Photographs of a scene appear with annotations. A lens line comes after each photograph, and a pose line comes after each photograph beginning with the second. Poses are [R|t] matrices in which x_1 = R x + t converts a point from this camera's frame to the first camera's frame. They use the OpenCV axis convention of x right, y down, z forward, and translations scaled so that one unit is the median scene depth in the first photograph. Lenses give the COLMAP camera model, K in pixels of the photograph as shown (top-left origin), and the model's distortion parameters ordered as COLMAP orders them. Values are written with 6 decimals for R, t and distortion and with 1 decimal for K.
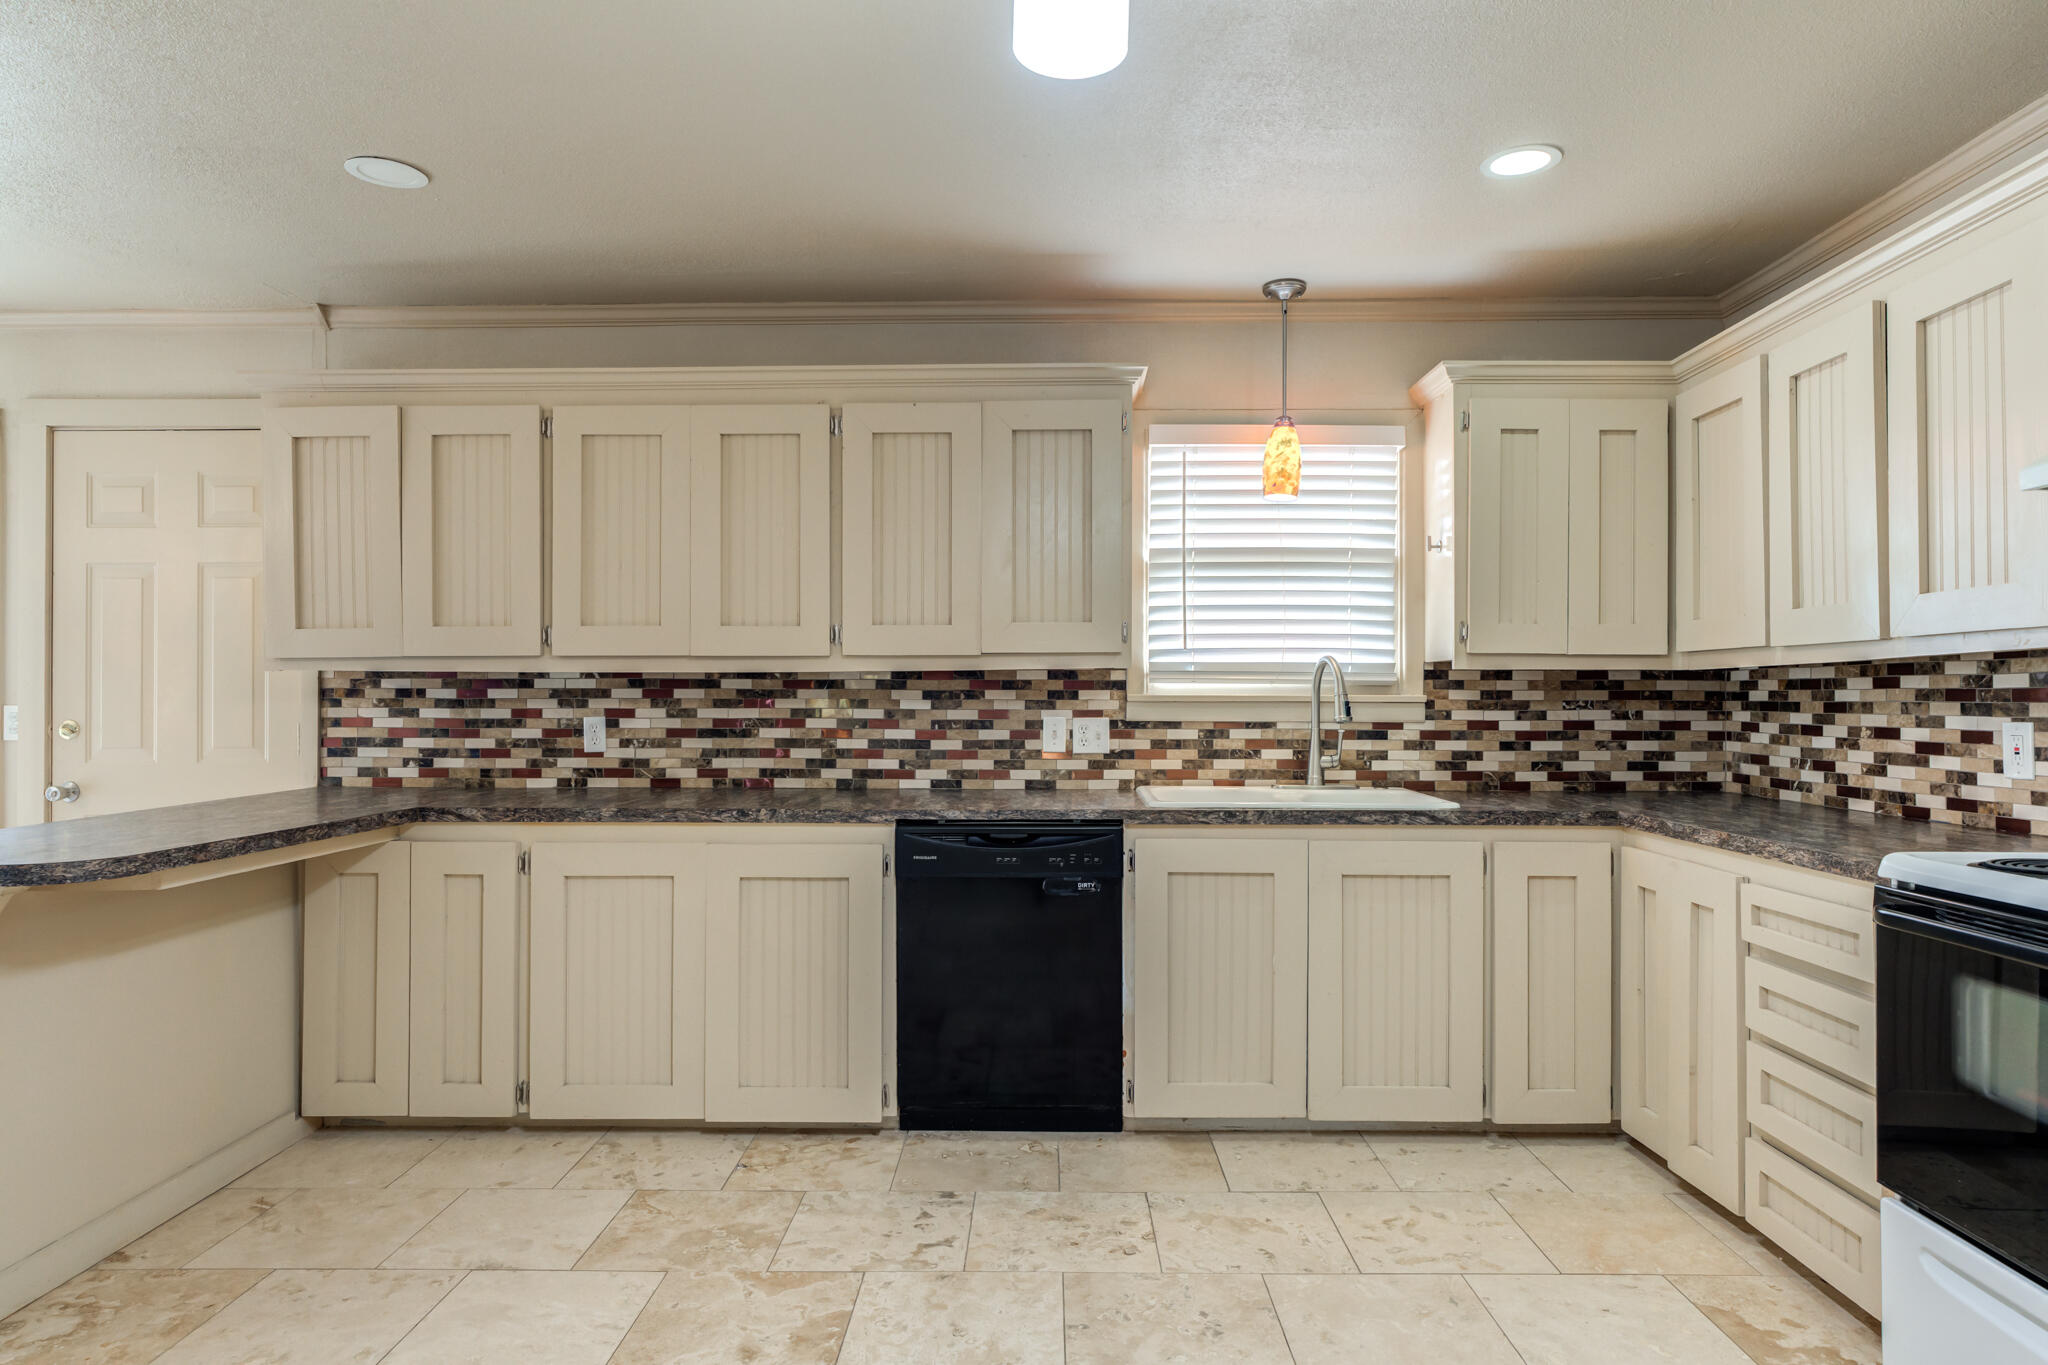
lens RADIAL K [[1216.1, 0, 1081.1], [0, 1216.1, 681.3], [0, 0, 1]] dist [0.002534, 0.010374]
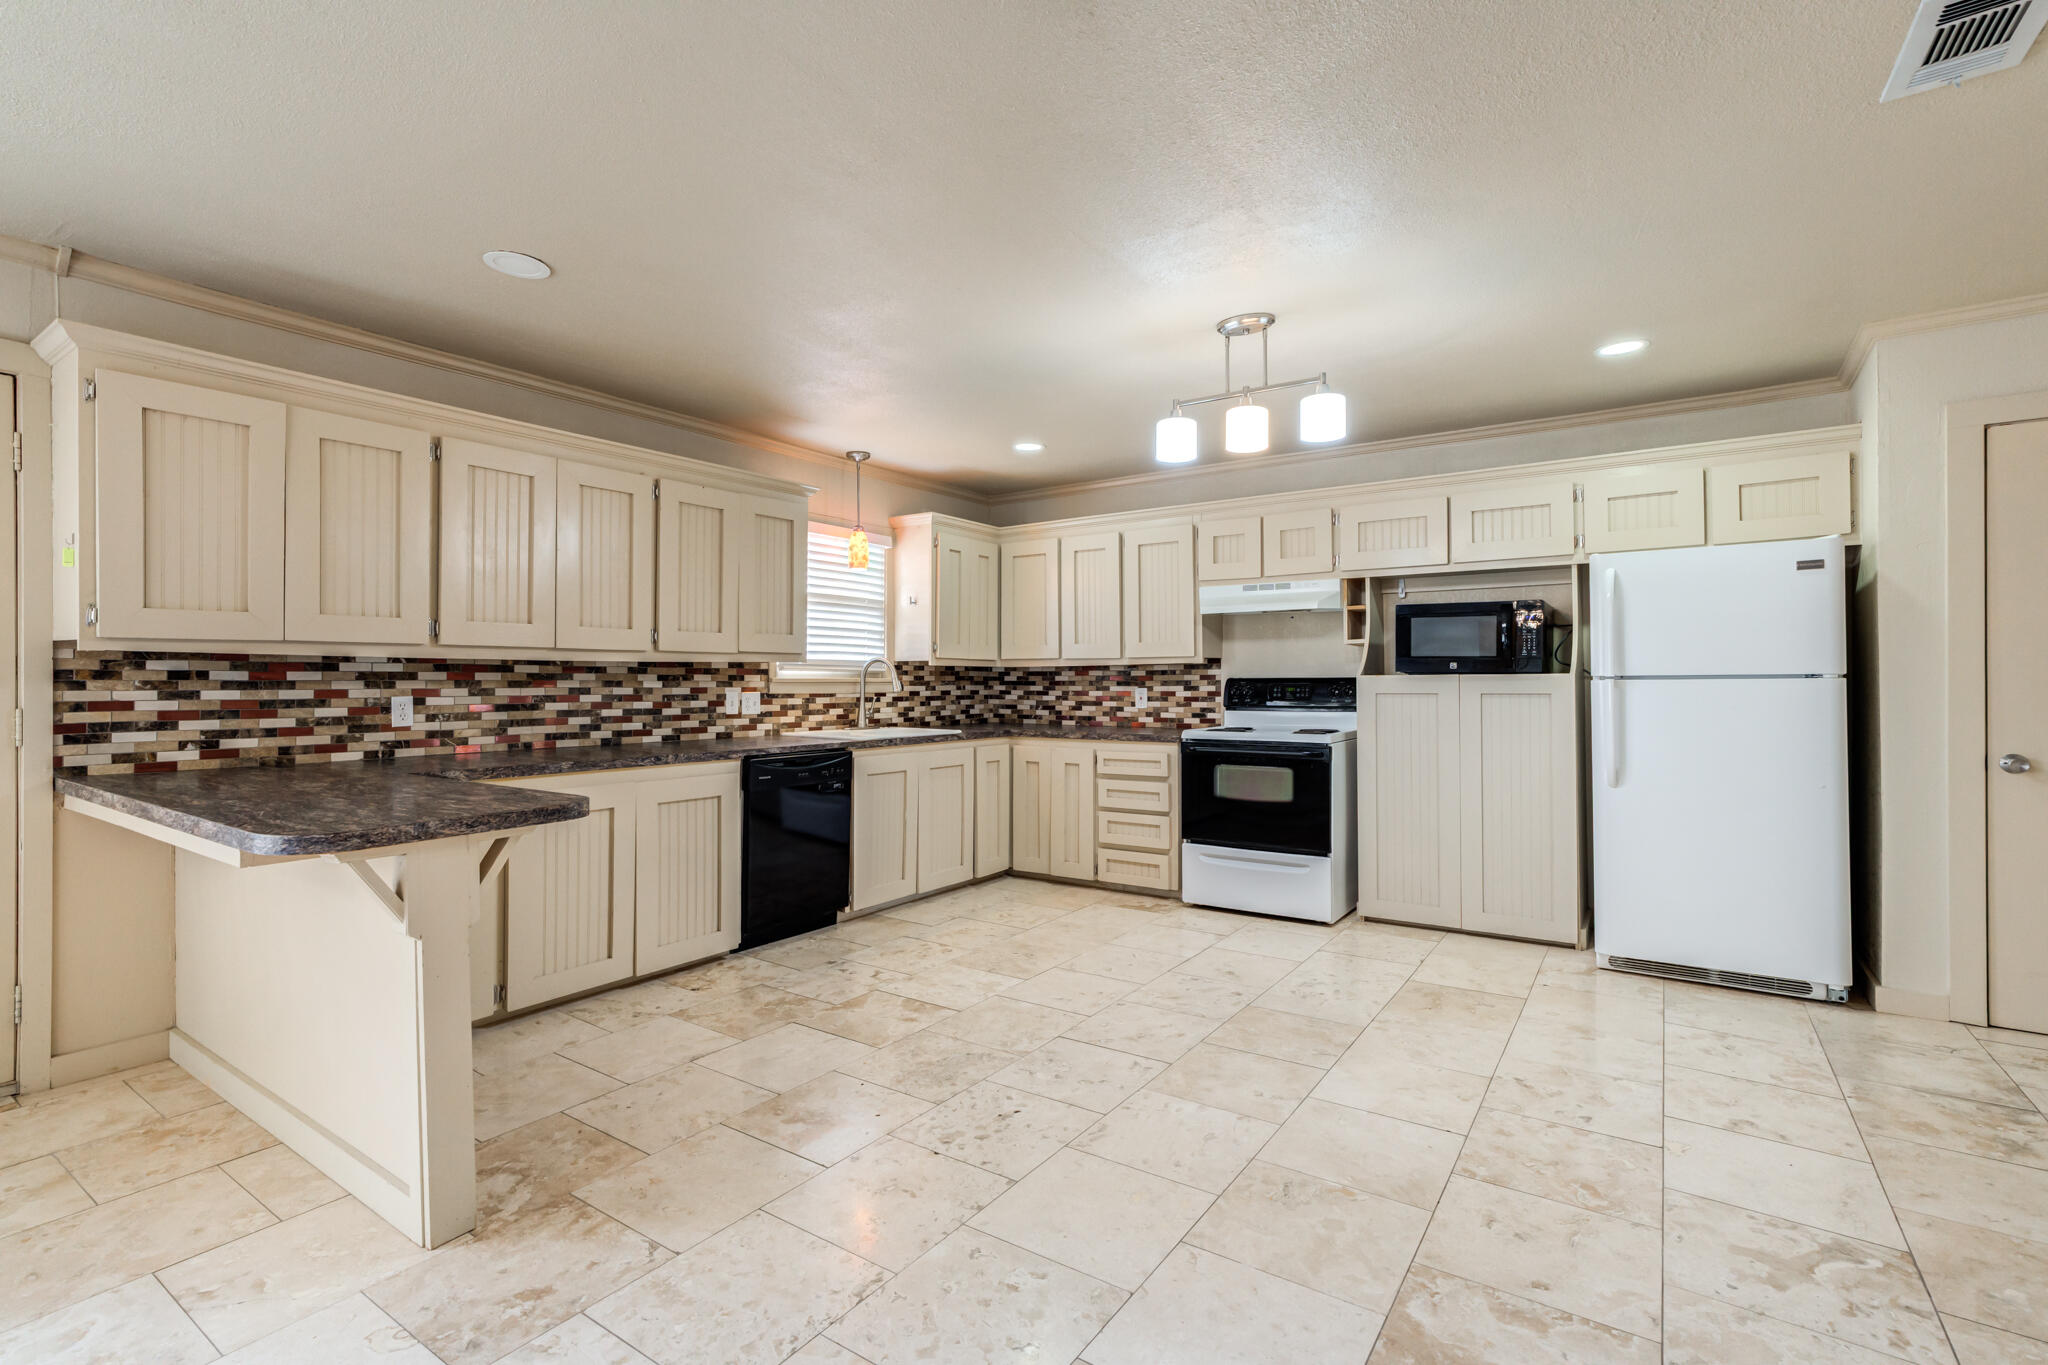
lens RADIAL K [[921.8, 0, 1032.8], [0, 921.8, 674.2], [0, 0, 1]] dist [-0.004844, 0.008442]
pose [[0.558357, 0.004365, 0.829589, -0.793058], [-0.011016, 0.999937, 0.002154, -0.000153], [-0.829528, -0.010342, 0.558370, 0.016551]]
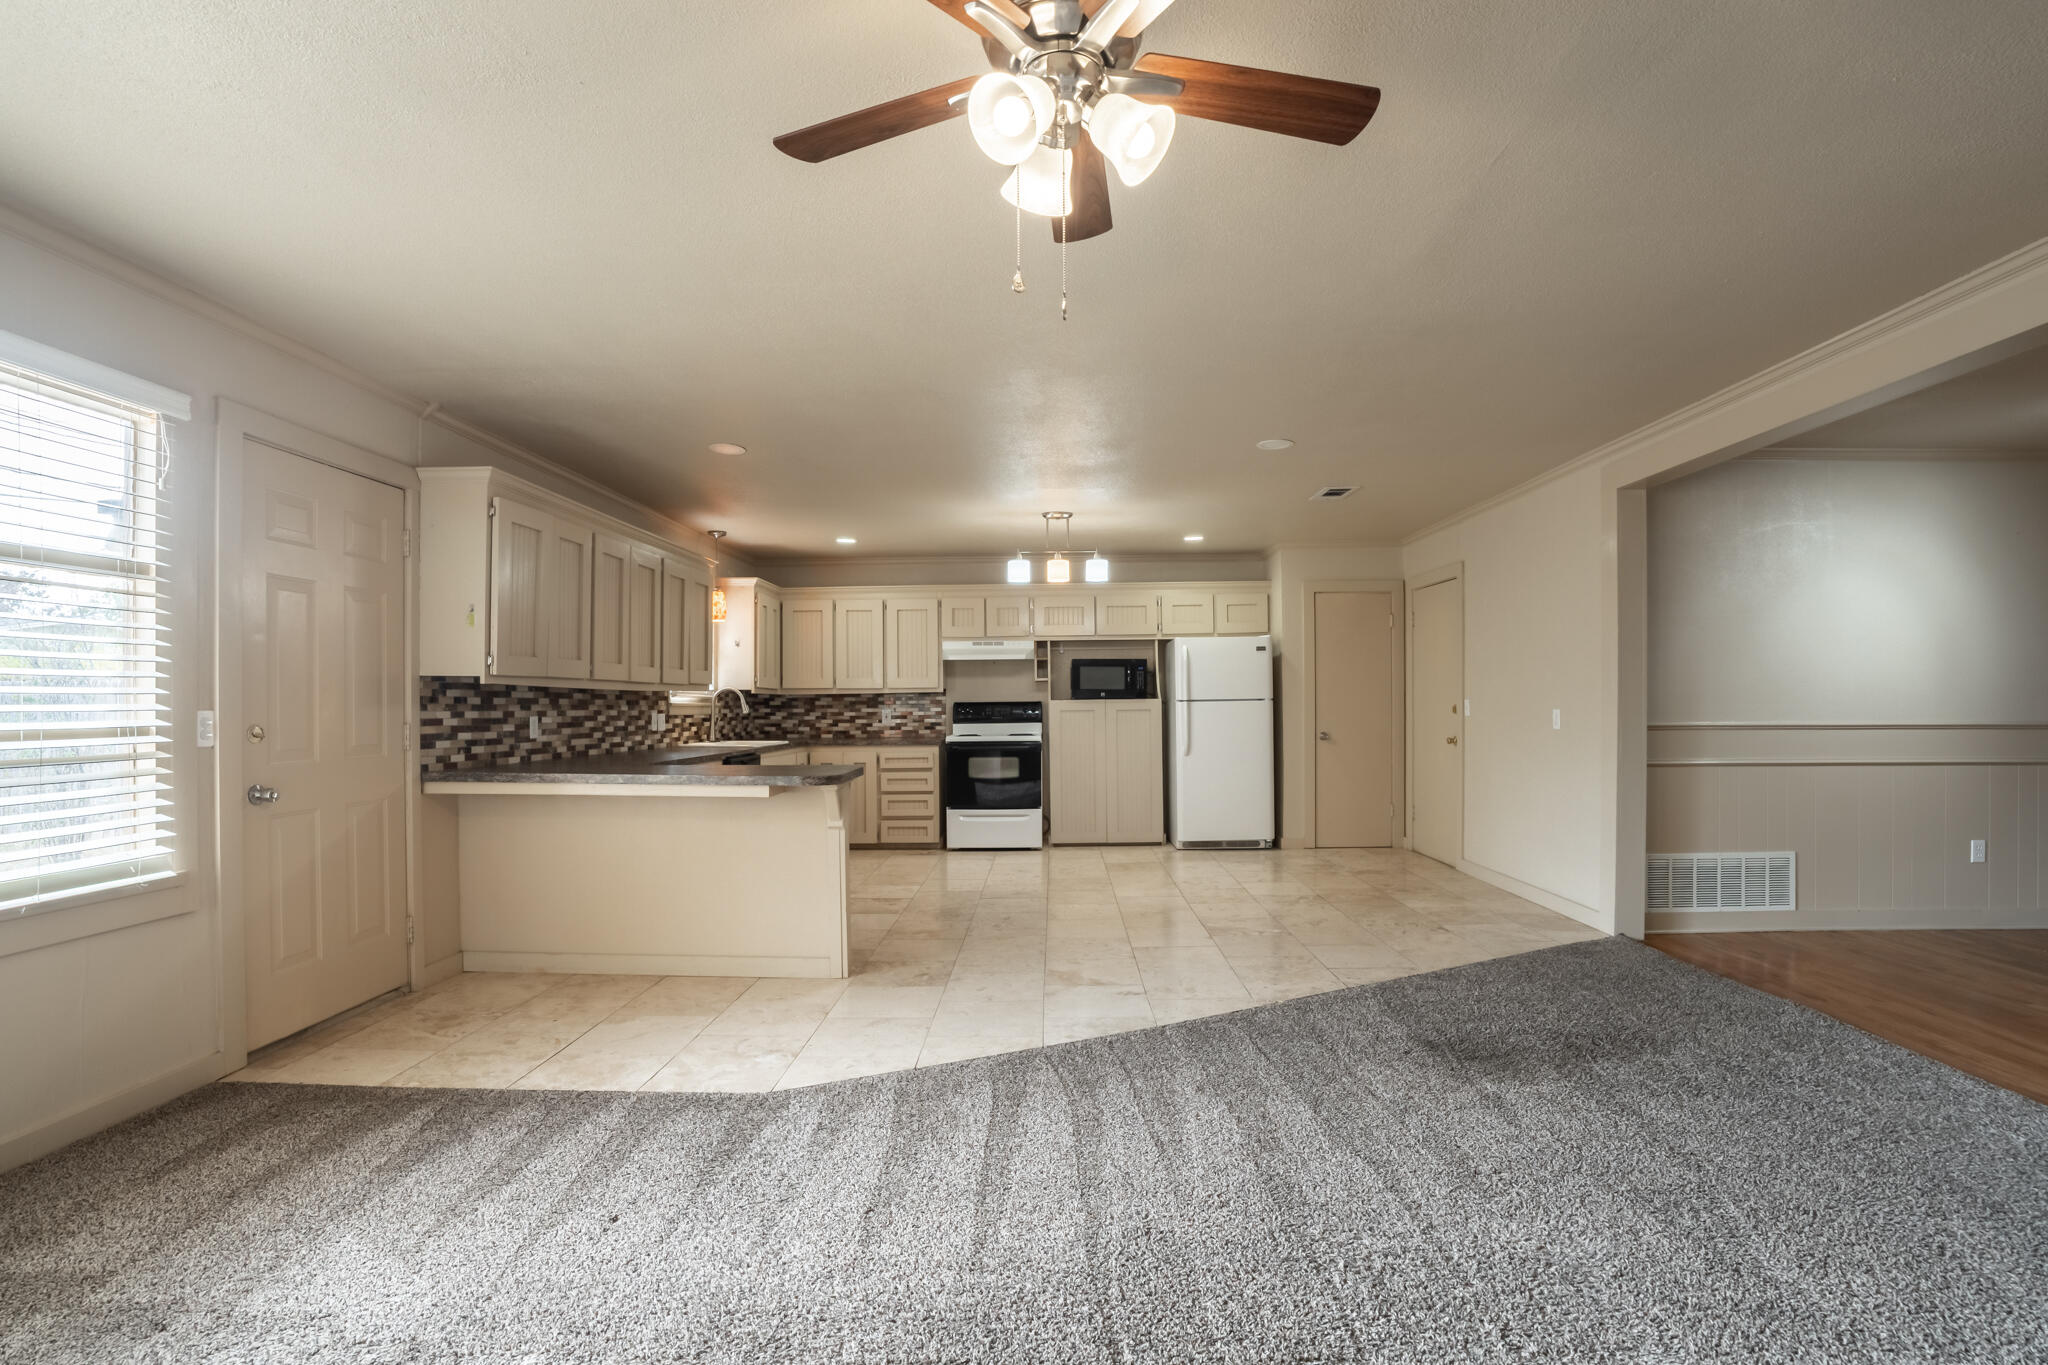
lens RADIAL K [[945.7, 0, 1041.0], [0, 945.7, 683.9], [0, 0, 1]] dist [-0.014032, 0.014606]
pose [[0.001306, 0.022245, 0.999752, -1.619815], [-0.007303, 0.999726, -0.022235, 0.010184], [-0.999972, -0.007272, 0.001468, 0.346363]]
